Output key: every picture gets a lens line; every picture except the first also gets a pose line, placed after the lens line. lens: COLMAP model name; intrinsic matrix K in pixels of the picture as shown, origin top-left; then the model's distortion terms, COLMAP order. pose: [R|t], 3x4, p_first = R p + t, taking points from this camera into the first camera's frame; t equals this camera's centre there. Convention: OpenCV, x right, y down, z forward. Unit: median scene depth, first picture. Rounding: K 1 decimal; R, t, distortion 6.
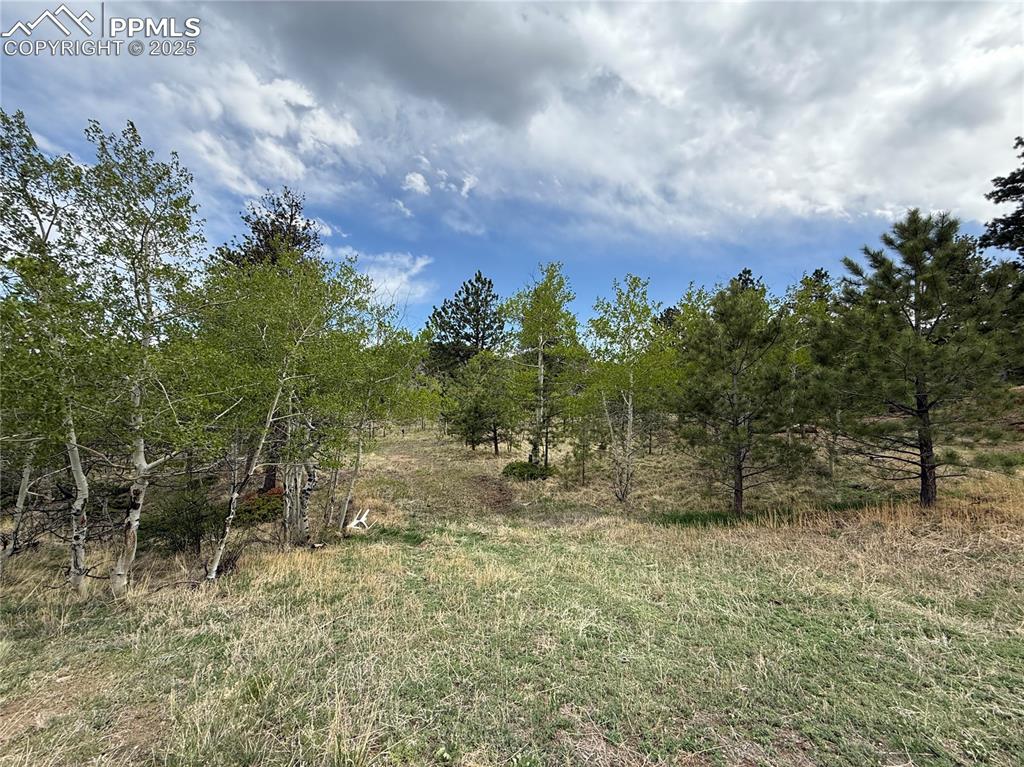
lens RADIAL K [[410.9, 0, 511.3], [0, 410.9, 384.4], [0, 0, 1]] dist [0.000095, -0.000005]
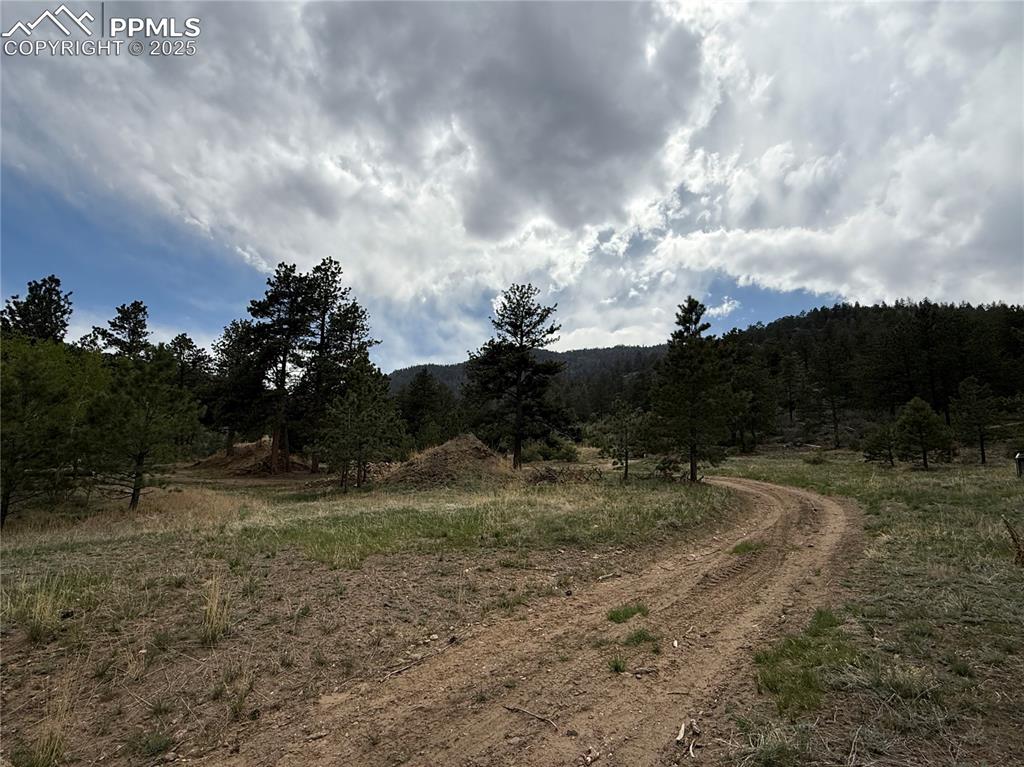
lens RADIAL K [[537.3, 0, 511.7], [0, 537.3, 382.5], [0, 0, 1]] dist [-0.000957, -0.000142]
pose [[0.291659, 0.173798, 0.940601, -0.600028], [-0.113249, 0.982712, -0.146463, -0.074242], [-0.949795, -0.063805, 0.306299, -0.945217]]
